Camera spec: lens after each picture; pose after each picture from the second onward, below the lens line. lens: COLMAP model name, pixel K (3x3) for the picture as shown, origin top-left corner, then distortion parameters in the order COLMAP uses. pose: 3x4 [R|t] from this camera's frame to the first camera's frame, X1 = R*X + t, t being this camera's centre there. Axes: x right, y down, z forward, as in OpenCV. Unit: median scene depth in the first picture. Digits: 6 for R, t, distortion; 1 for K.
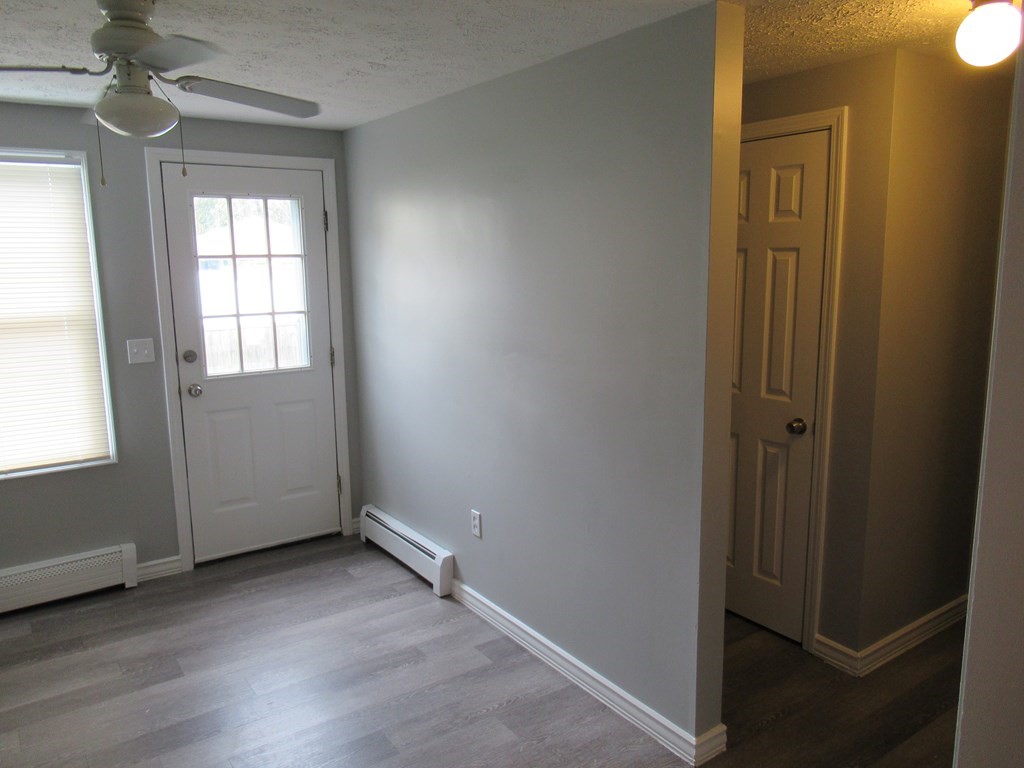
lens RADIAL K [[772.3, 0, 504.9], [0, 772.3, 384.9], [0, 0, 1]] dist [0.003051, -0.005190]
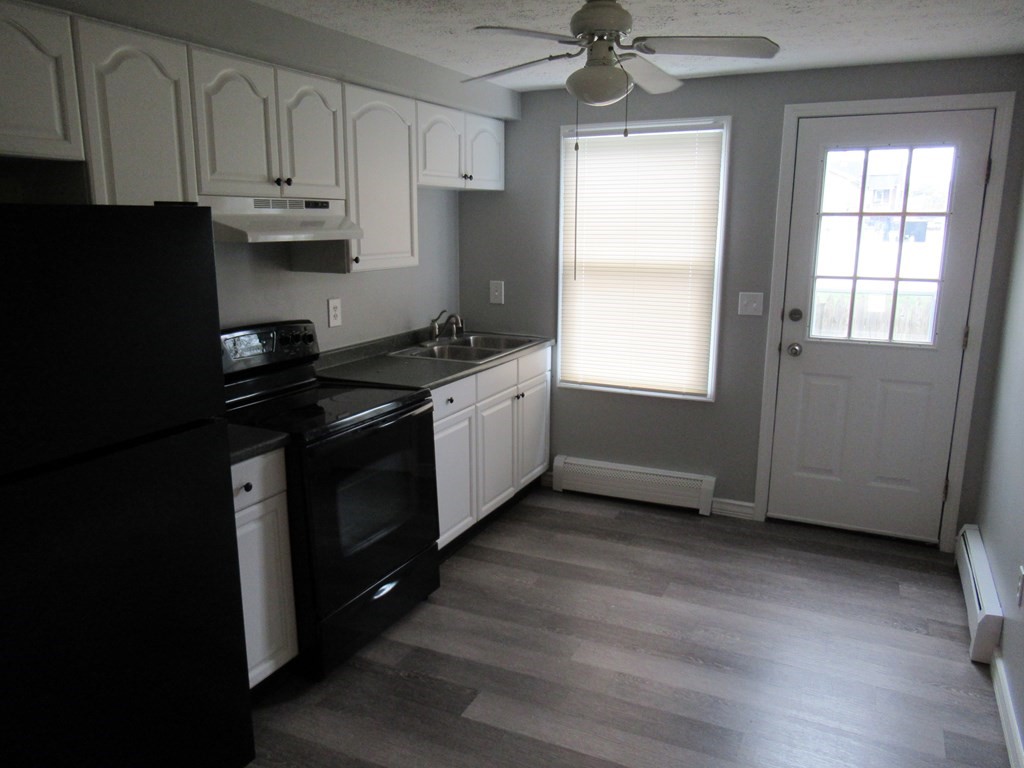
lens RADIAL K [[772.3, 0, 506.5], [0, 772.3, 386.1], [0, 0, 1]] dist [0.003051, -0.005190]
pose [[0.488911, 0.197599, -0.849659, 0.277813], [-0.150253, 0.978525, 0.141110, -0.032125], [0.859296, 0.058674, 0.508102, 0.180924]]
